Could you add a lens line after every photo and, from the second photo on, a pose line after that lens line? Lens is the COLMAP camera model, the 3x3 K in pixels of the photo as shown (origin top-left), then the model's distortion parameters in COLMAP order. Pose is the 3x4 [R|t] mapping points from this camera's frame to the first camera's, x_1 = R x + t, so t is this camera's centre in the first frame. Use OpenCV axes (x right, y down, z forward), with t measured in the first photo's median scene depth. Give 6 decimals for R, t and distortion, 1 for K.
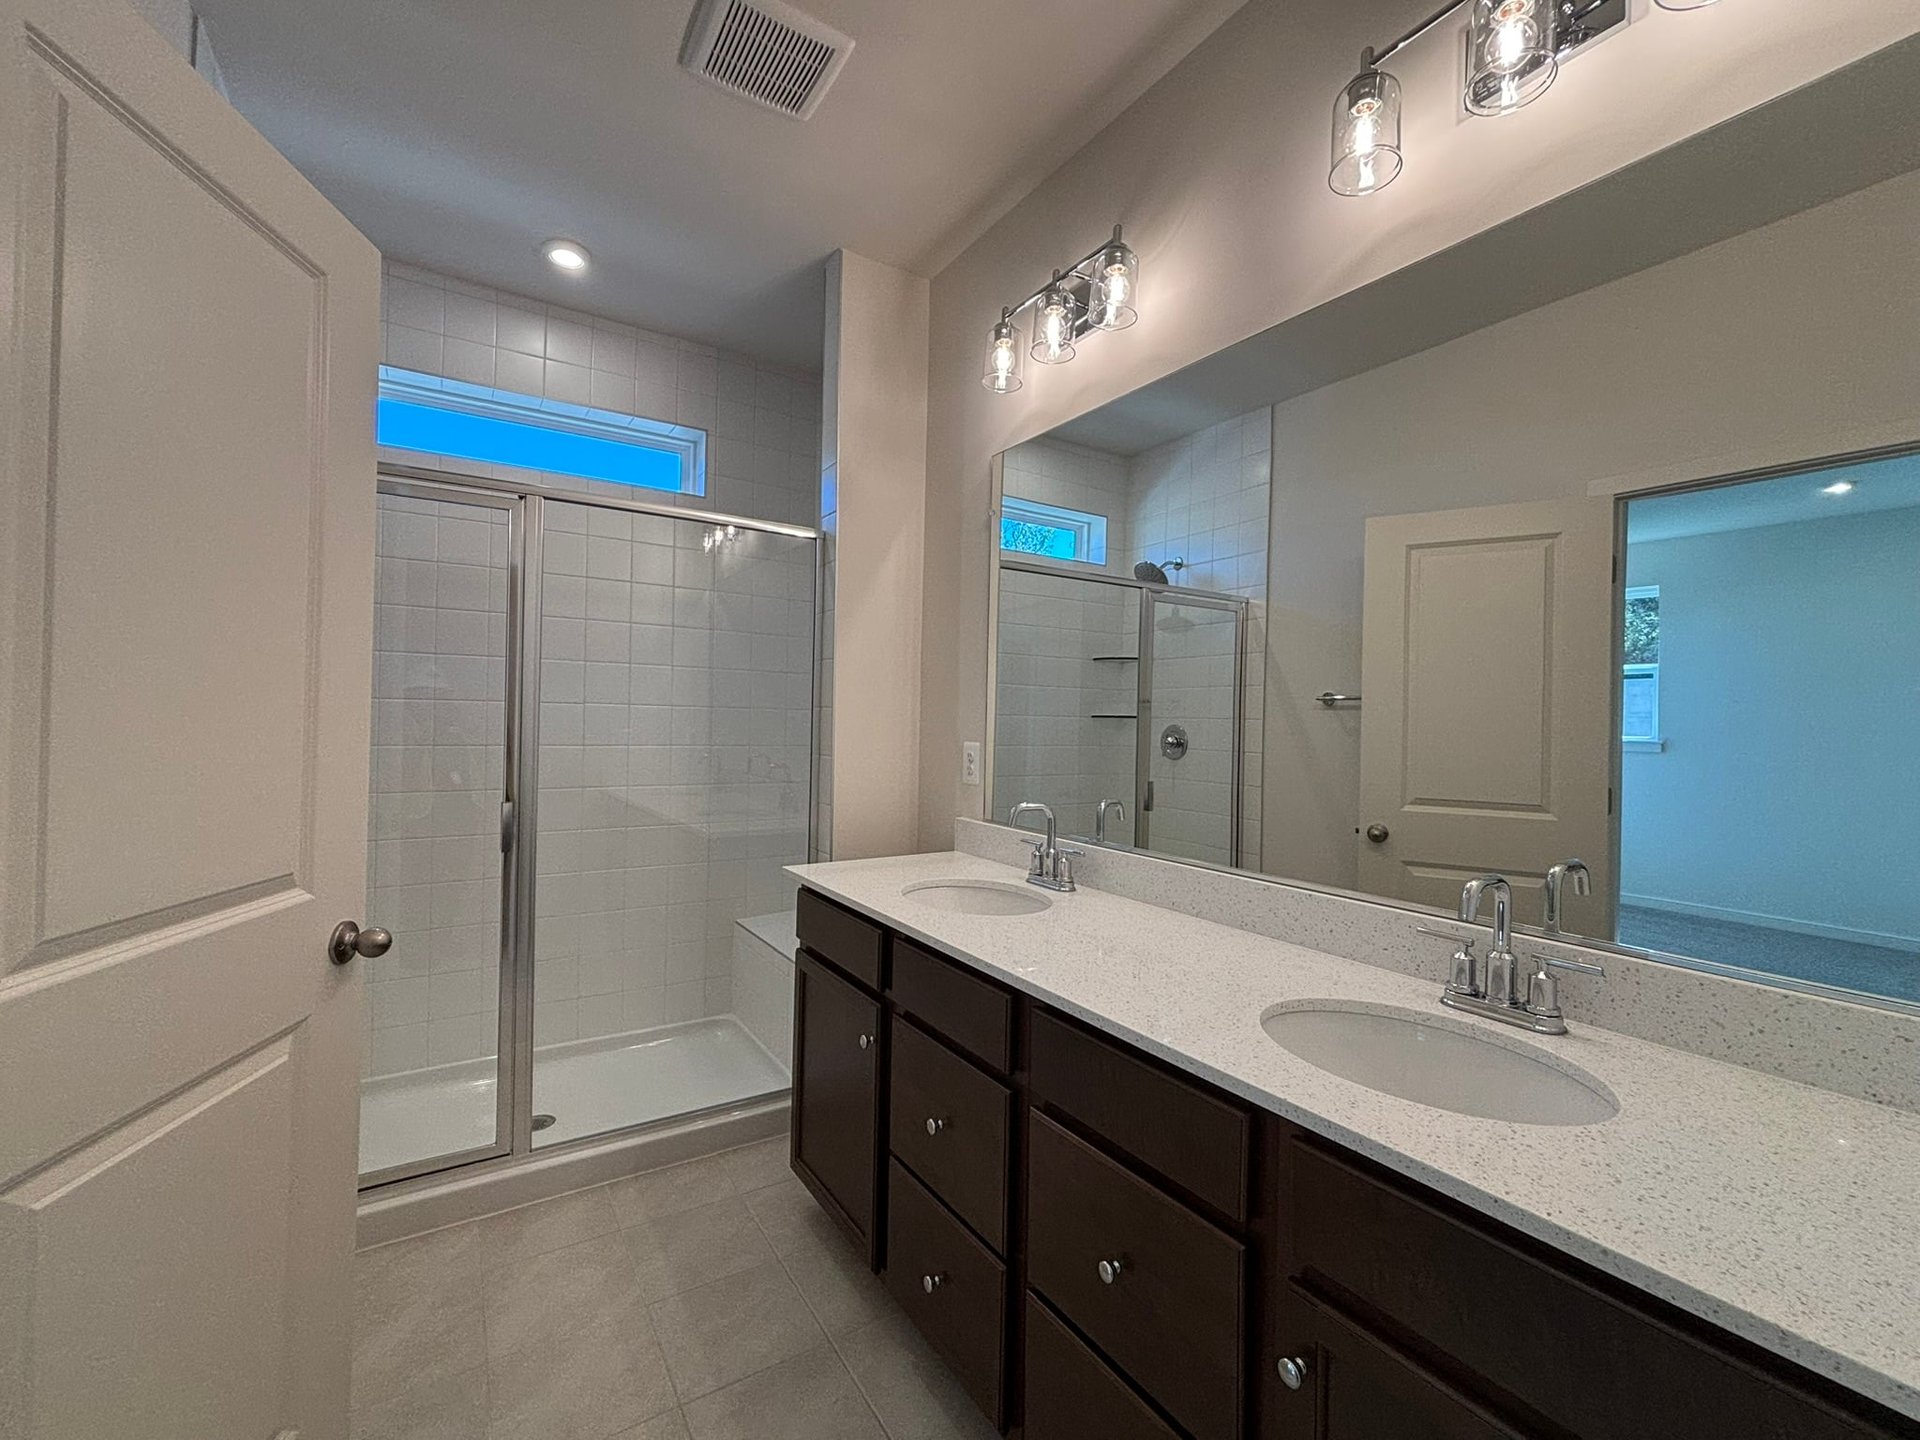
lens RADIAL K [[805.0, 0, 957.5], [0, 805.0, 720.3], [0, 0, 1]] dist [-0.001931, -0.000360]
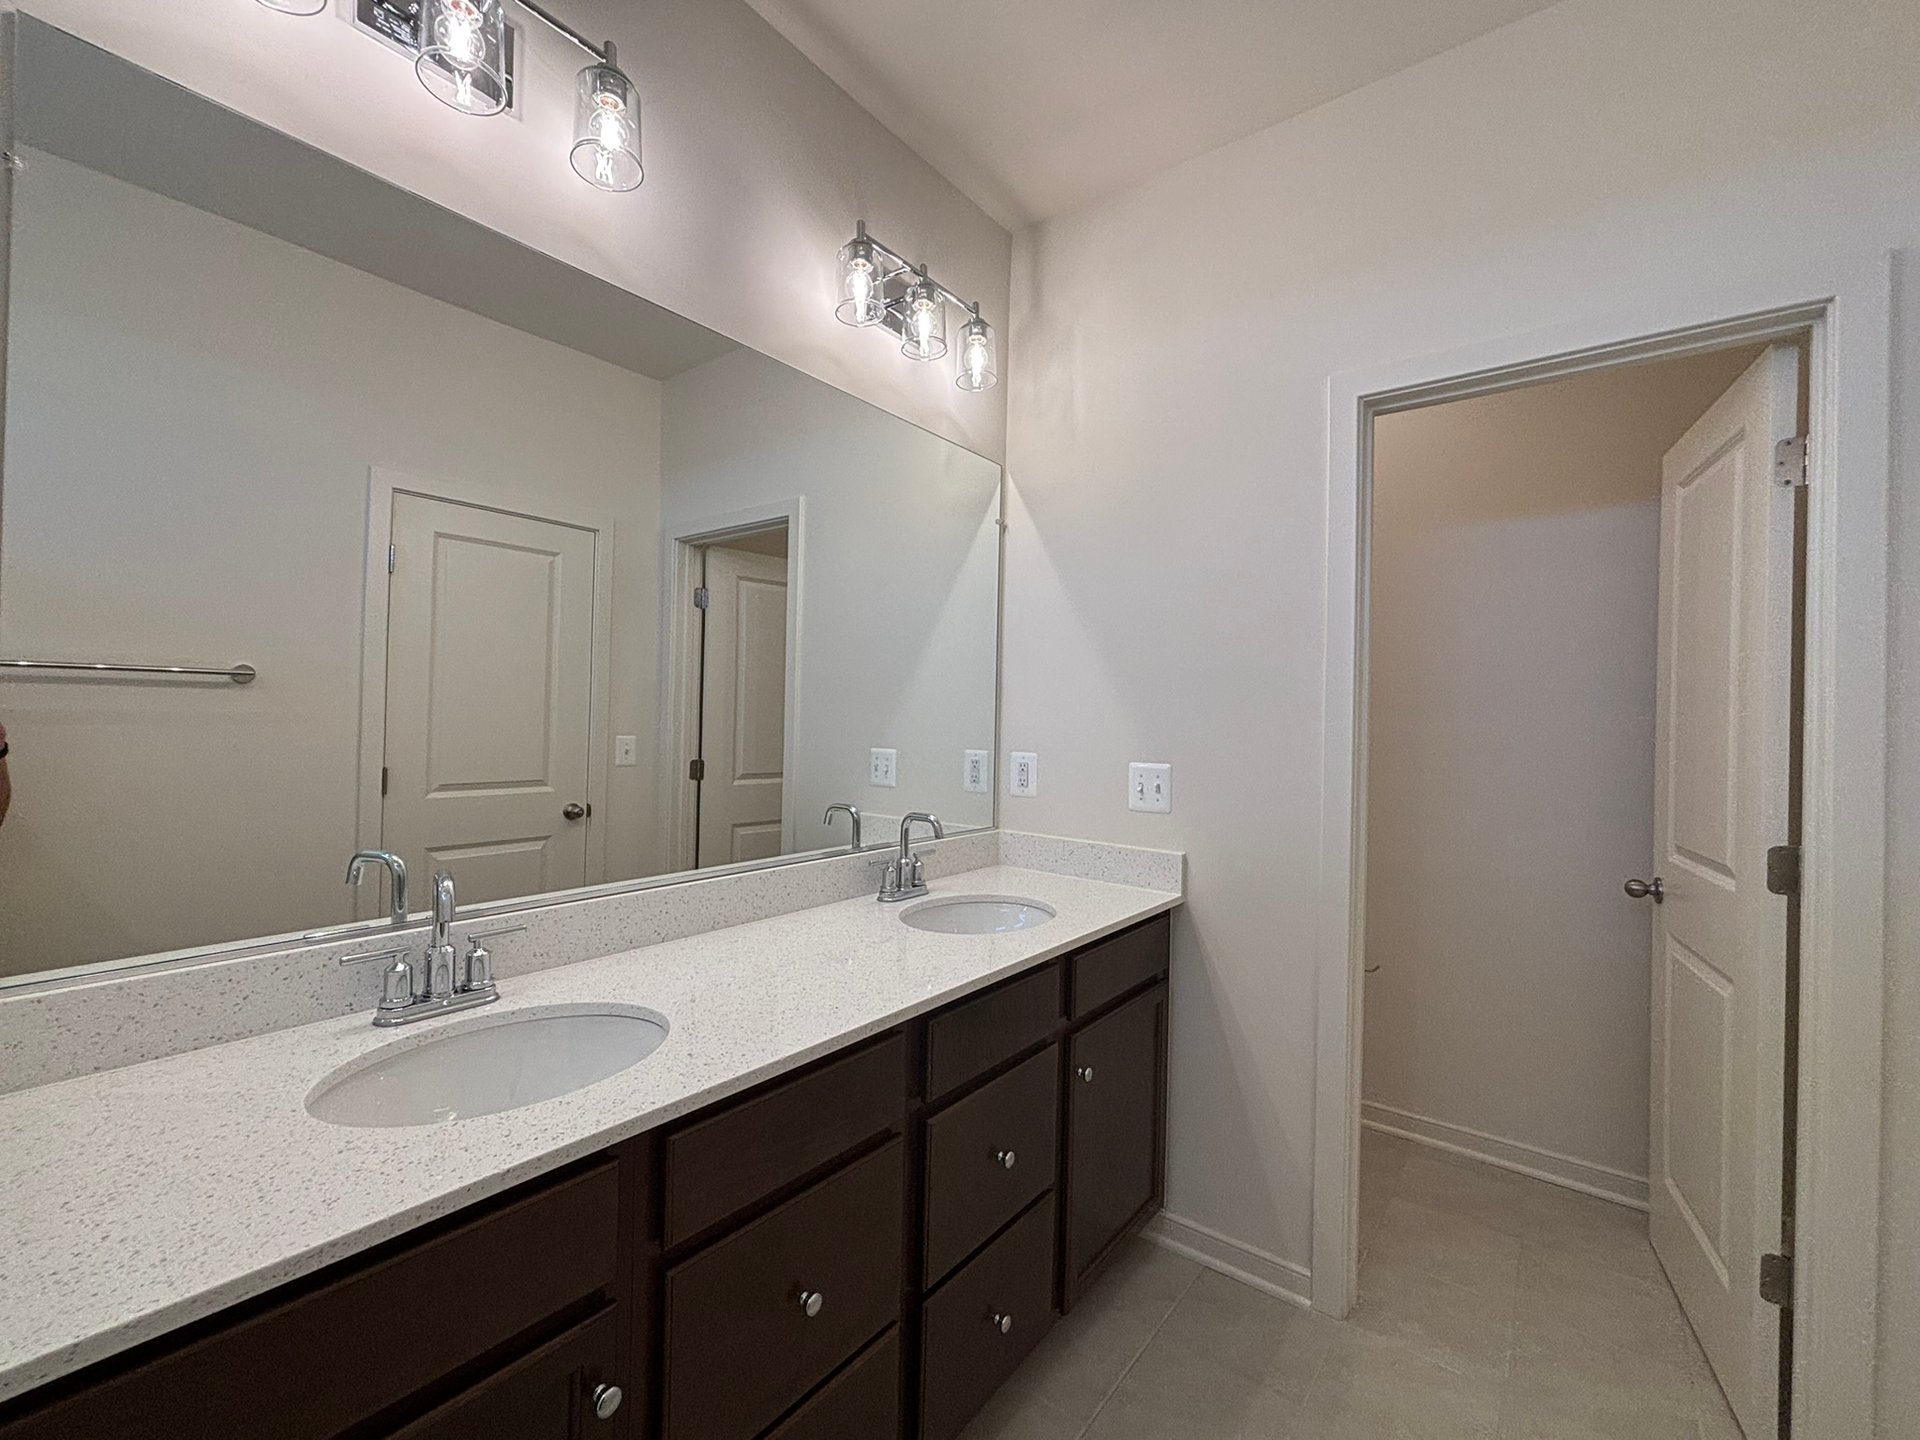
lens RADIAL K [[805.0, 0, 957.5], [0, 805.0, 720.3], [0, 0, 1]] dist [-0.001931, -0.000360]
pose [[-0.337118, -0.016357, 0.941320, -0.644224], [-0.008939, 0.999860, 0.014173, -0.014730], [-0.941420, -0.003637, -0.337217, 1.008560]]
